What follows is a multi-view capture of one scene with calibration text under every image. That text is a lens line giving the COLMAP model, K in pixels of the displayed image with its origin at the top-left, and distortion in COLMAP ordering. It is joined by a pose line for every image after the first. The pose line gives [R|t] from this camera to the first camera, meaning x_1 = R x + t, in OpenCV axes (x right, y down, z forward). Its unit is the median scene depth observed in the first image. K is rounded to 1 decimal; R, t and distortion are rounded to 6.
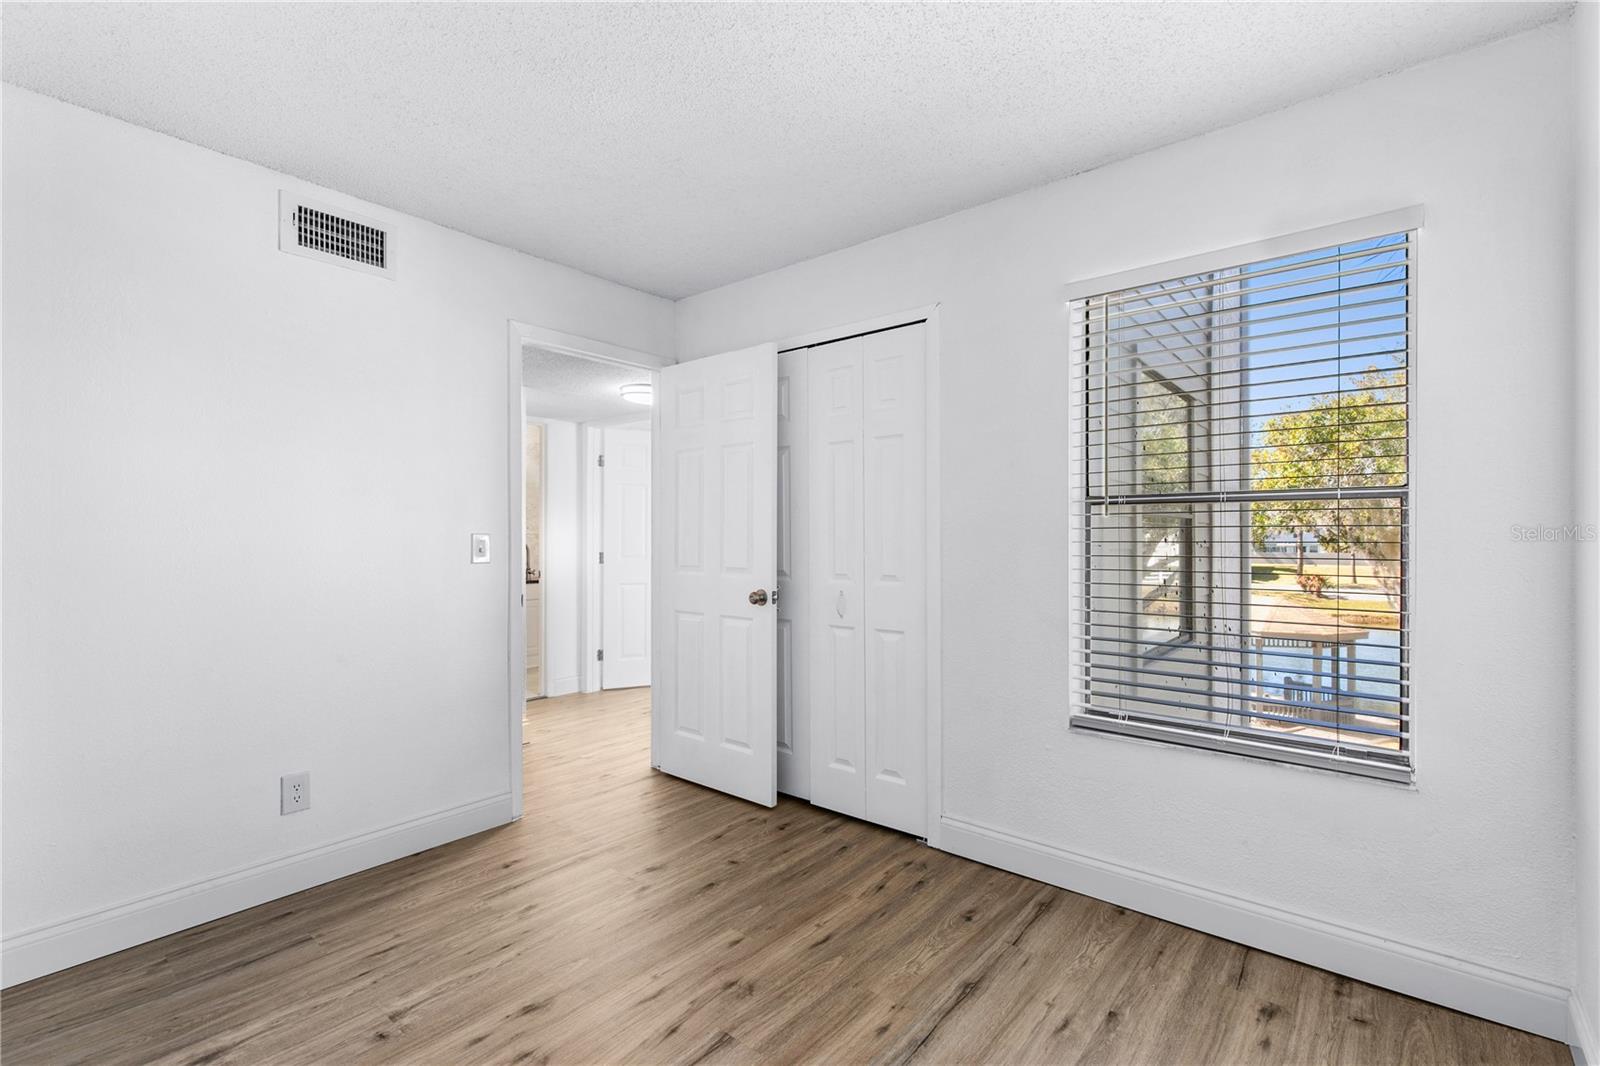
lens RADIAL K [[721.5, 0, 801.8], [0, 721.5, 536.0], [0, 0, 1]] dist [-0.000696, -0.001133]
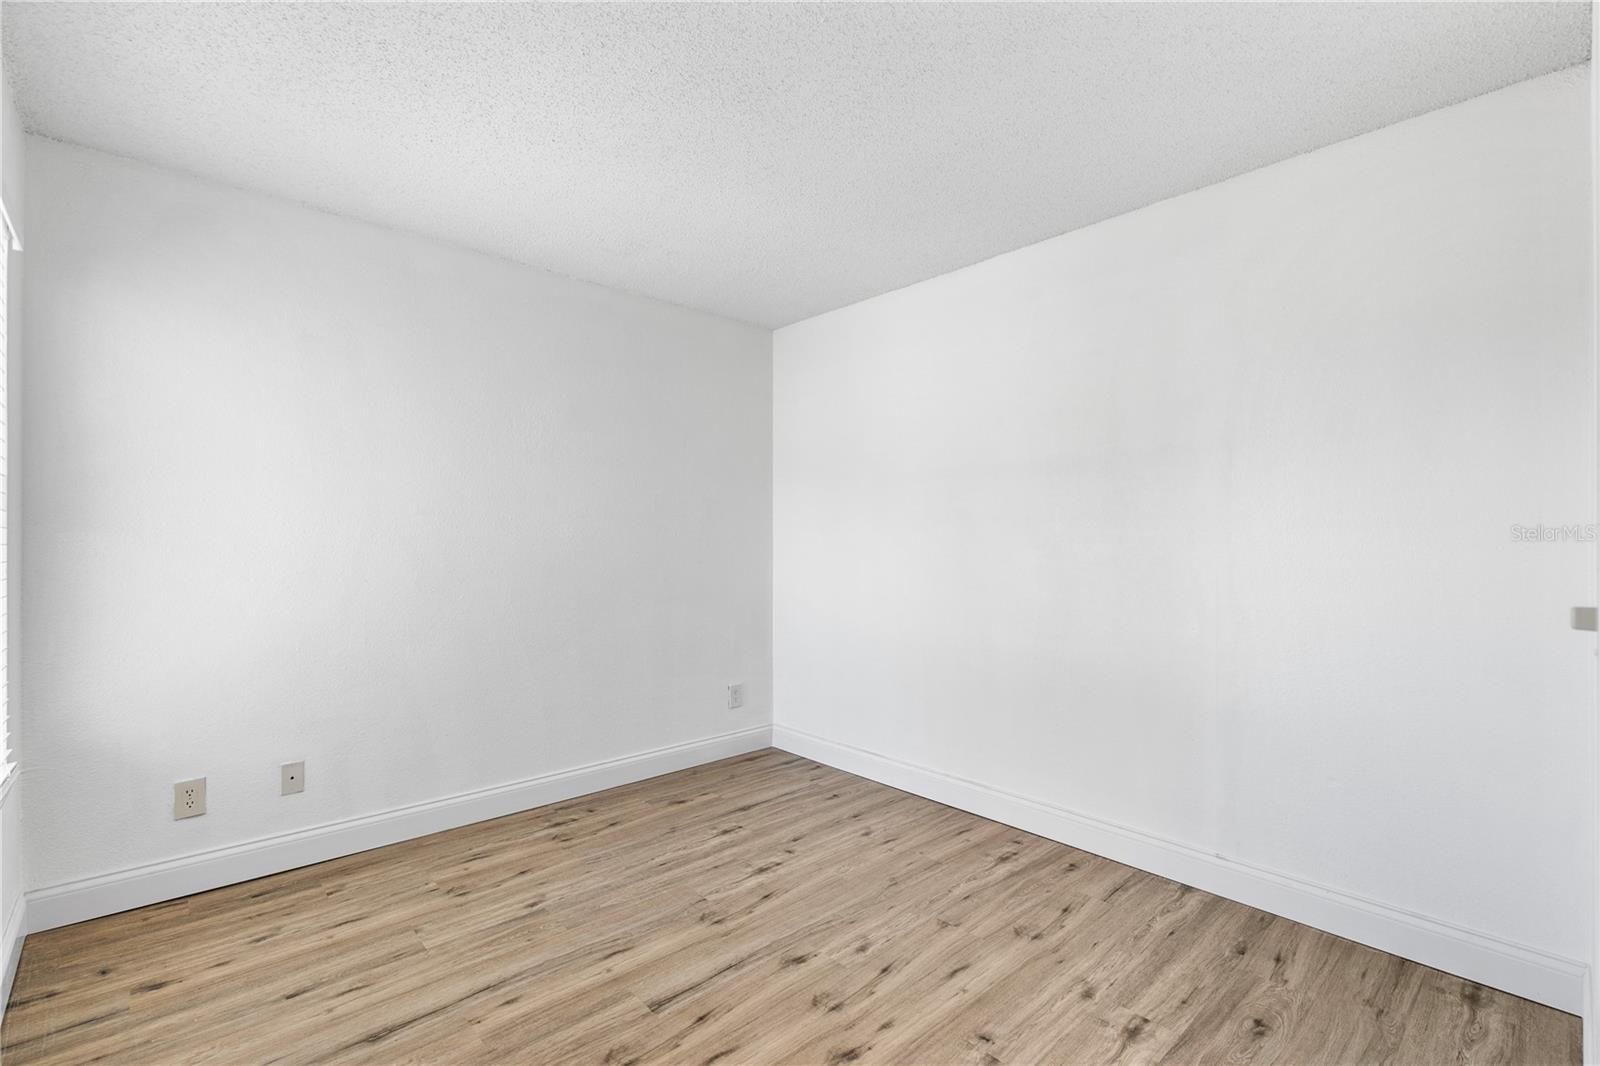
lens RADIAL K [[721.5, 0, 798.8], [0, 721.5, 533.3], [0, 0, 1]] dist [-0.000696, -0.001133]
pose [[-0.990739, 0.000955, 0.135776, -0.445115], [0.000737, 0.999998, -0.001652, -0.006885], [-0.135777, -0.001536, -0.990738, 1.950536]]
